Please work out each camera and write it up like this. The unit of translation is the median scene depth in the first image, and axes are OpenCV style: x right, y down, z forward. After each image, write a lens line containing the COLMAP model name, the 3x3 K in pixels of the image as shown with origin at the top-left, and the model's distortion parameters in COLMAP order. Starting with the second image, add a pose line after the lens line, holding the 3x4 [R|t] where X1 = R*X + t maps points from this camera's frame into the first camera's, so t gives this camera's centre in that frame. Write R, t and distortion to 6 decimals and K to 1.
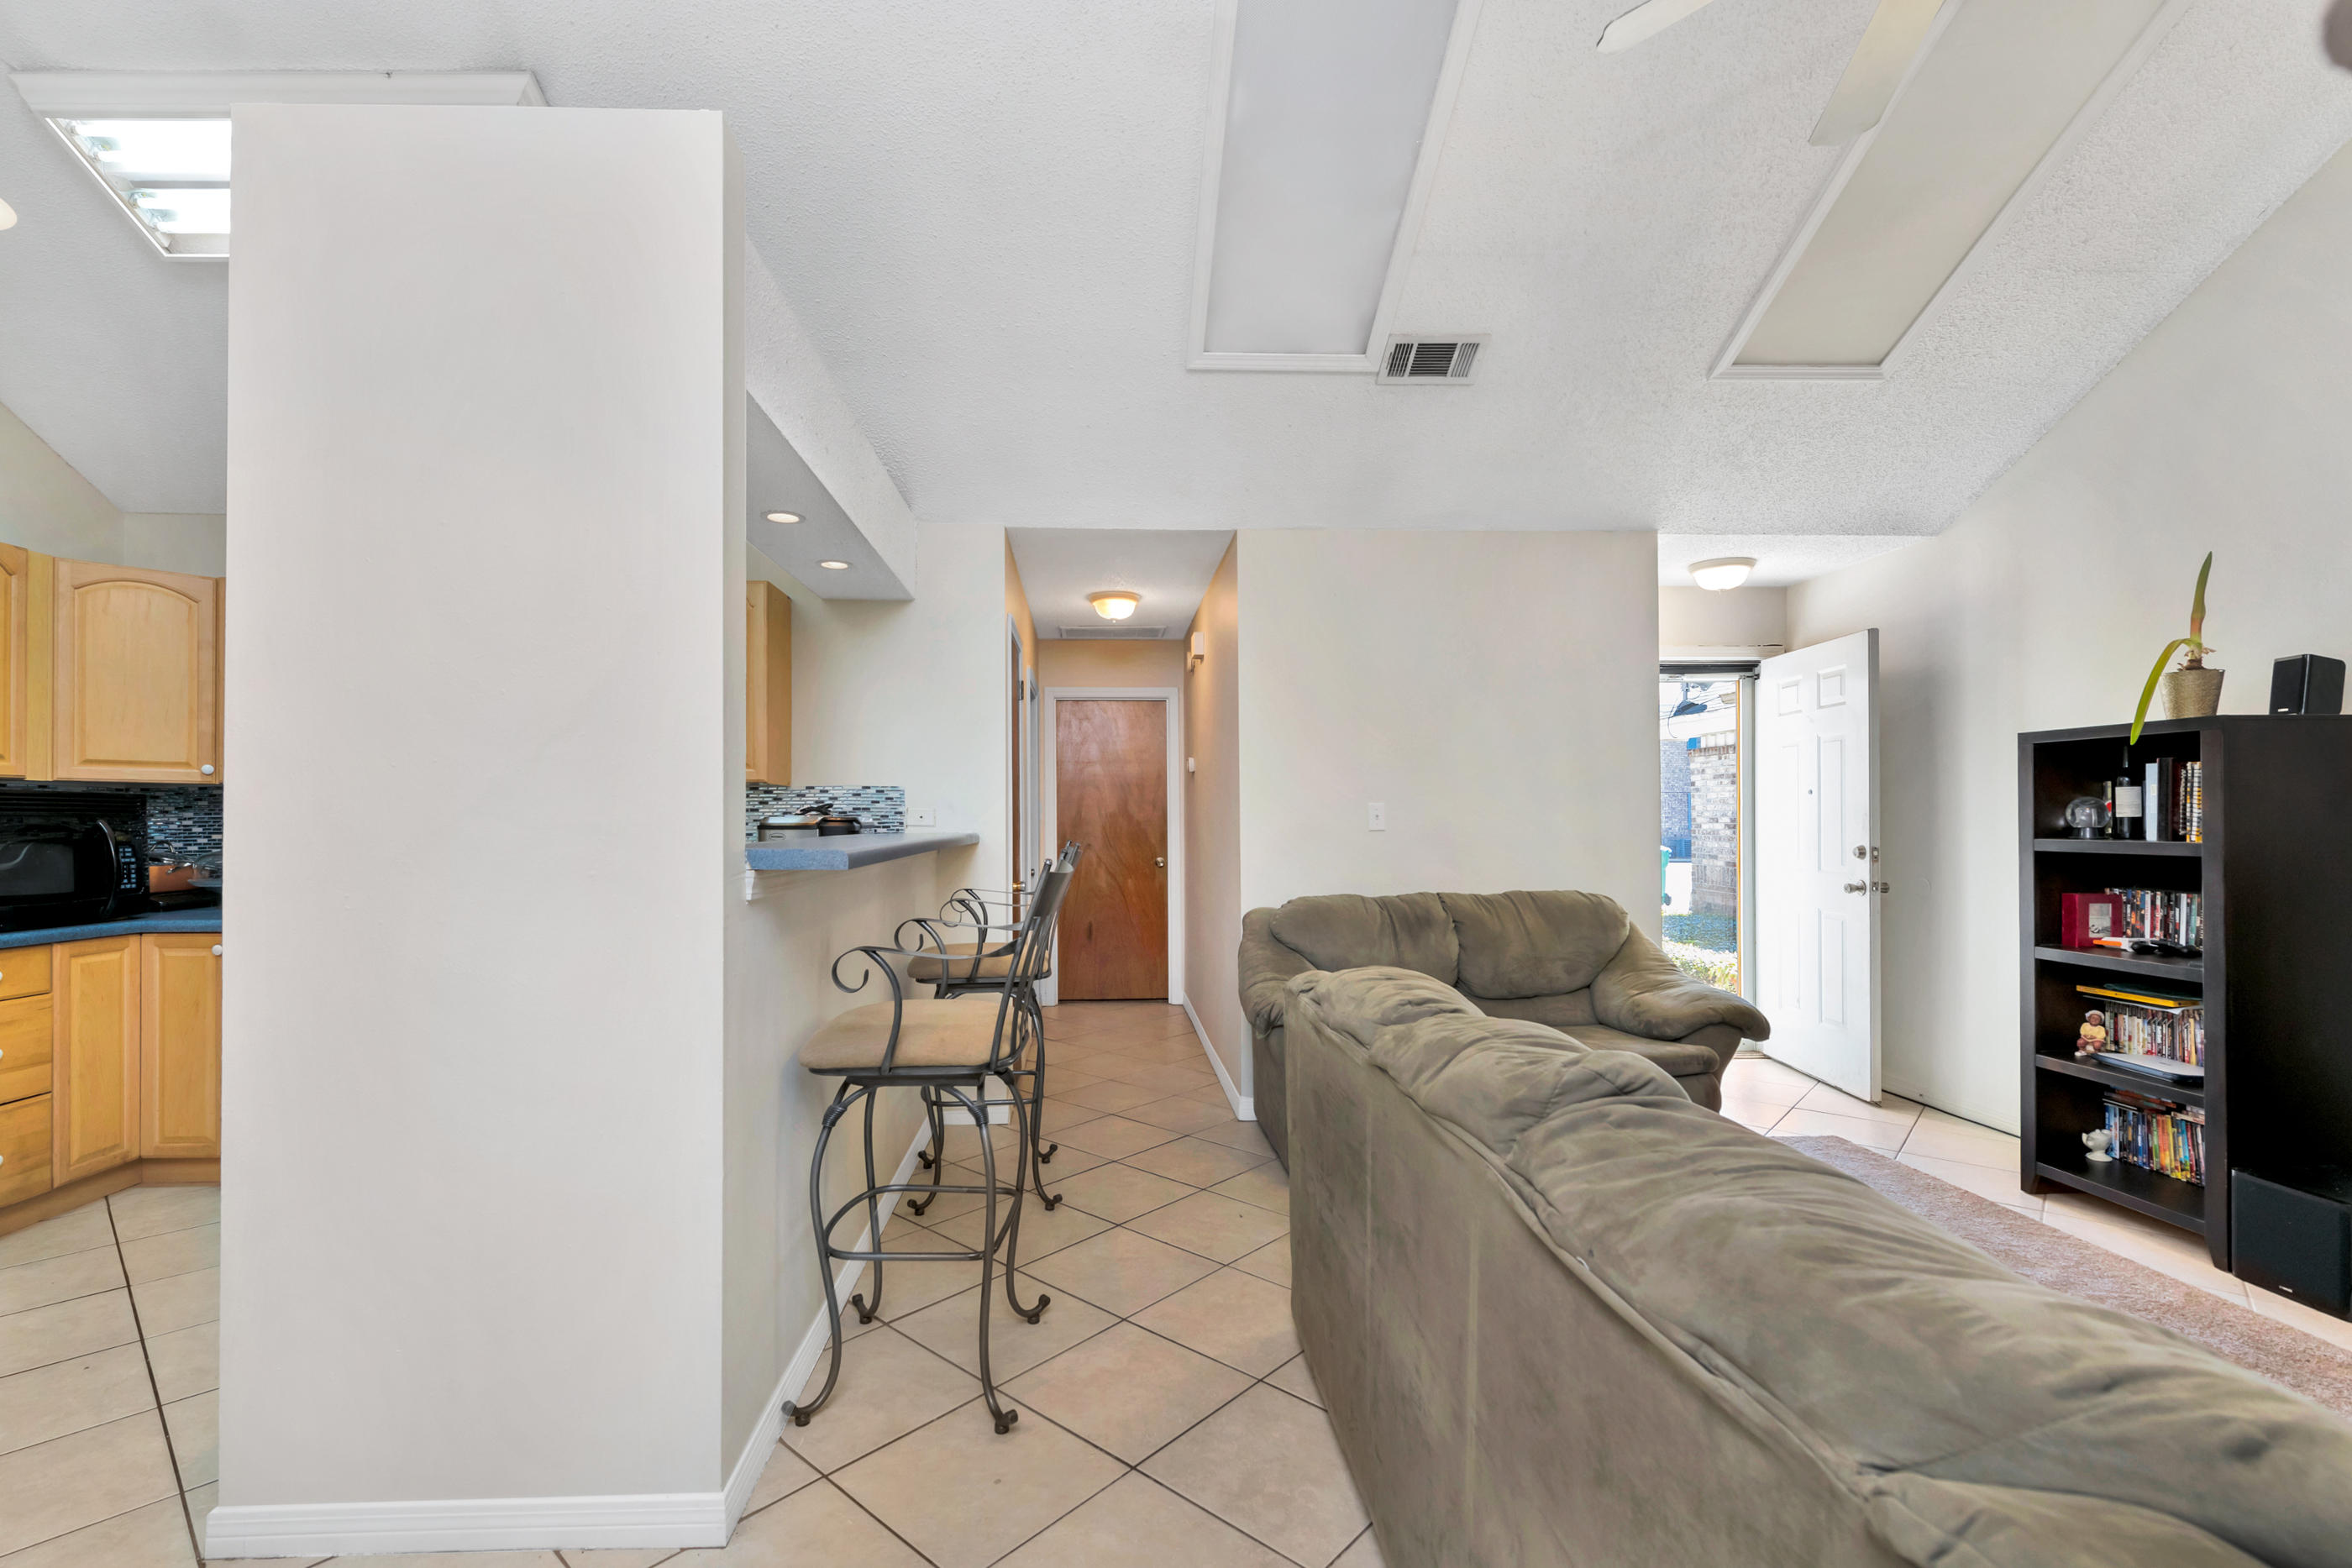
lens RADIAL K [[1018.6, 0, 1136.1], [0, 1018.6, 817.2], [0, 0, 1]] dist [0.000148, -0.000708]
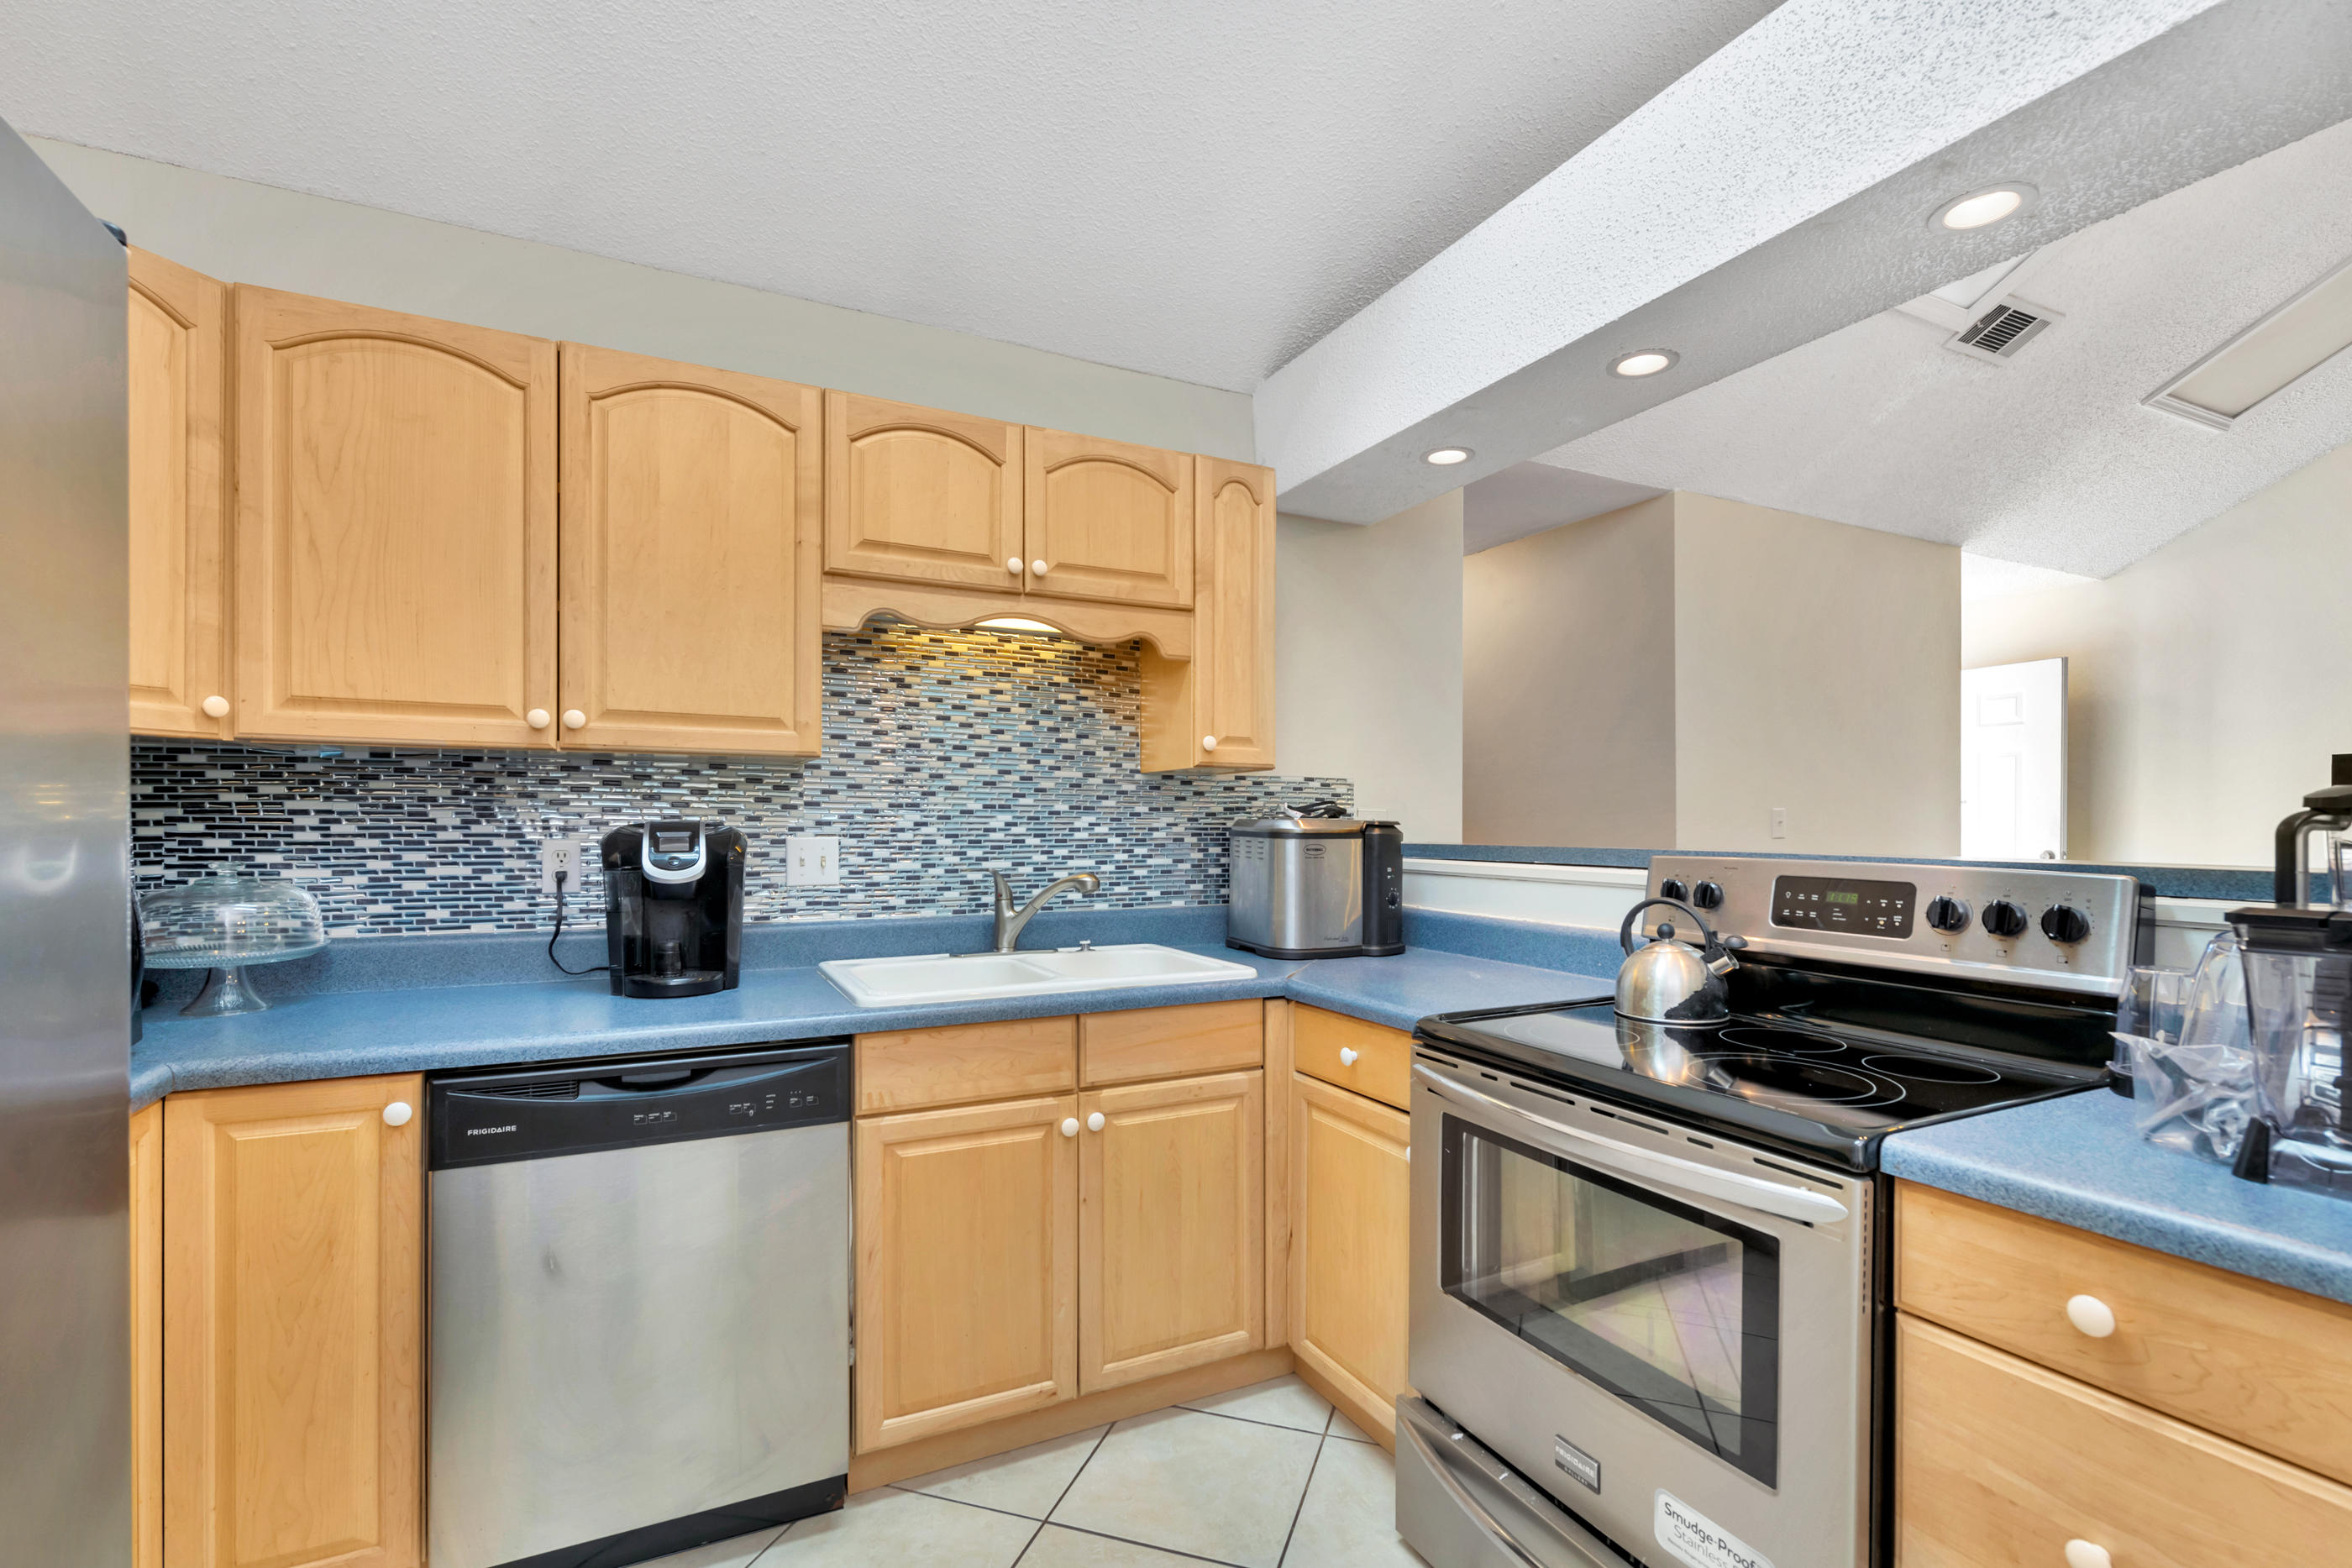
lens RADIAL K [[1039.5, 0, 1222.7], [0, 1039.5, 826.5], [0, 0, 1]] dist [-0.000134, -0.000837]
pose [[0.908807, 0.002372, 0.417209, -0.829731], [-0.004270, 0.999984, 0.003617, 0.002313], [-0.417194, -0.005069, 0.908803, 0.479567]]
